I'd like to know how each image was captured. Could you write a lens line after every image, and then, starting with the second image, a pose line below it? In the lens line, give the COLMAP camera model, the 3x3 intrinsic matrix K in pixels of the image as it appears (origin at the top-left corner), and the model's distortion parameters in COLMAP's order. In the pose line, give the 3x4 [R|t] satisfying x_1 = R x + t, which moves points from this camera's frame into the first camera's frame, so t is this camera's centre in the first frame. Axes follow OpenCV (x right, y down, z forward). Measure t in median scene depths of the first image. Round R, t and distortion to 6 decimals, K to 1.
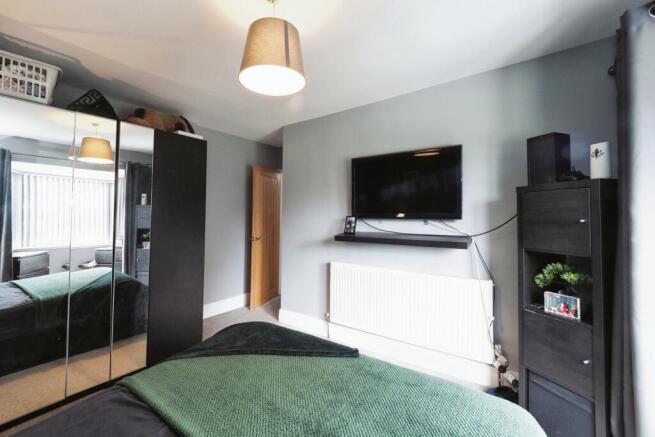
lens RADIAL K [[275.3, 0, 313.2], [0, 275.3, 216.1], [0, 0, 1]] dist [0.001395, 0.000368]
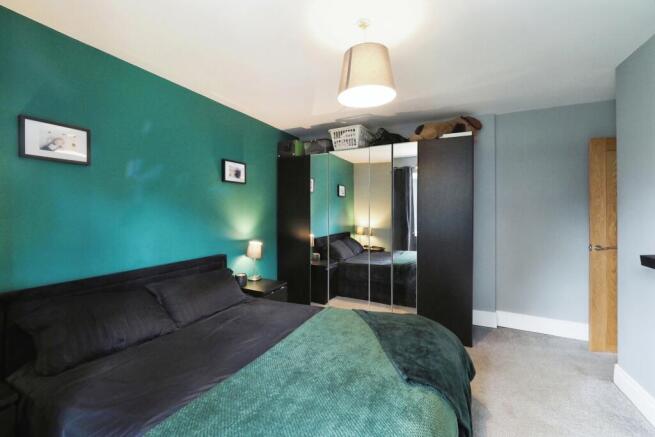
lens RADIAL K [[275.3, 0, 313.2], [0, 275.3, 216.1], [0, 0, 1]] dist [0.001395, 0.000368]
pose [[0.148692, 0.002431, -0.988881, 0.626932], [-0.020844, 0.999783, -0.000677, 0.028667], [0.988664, 0.020713, 0.148710, 0.421481]]
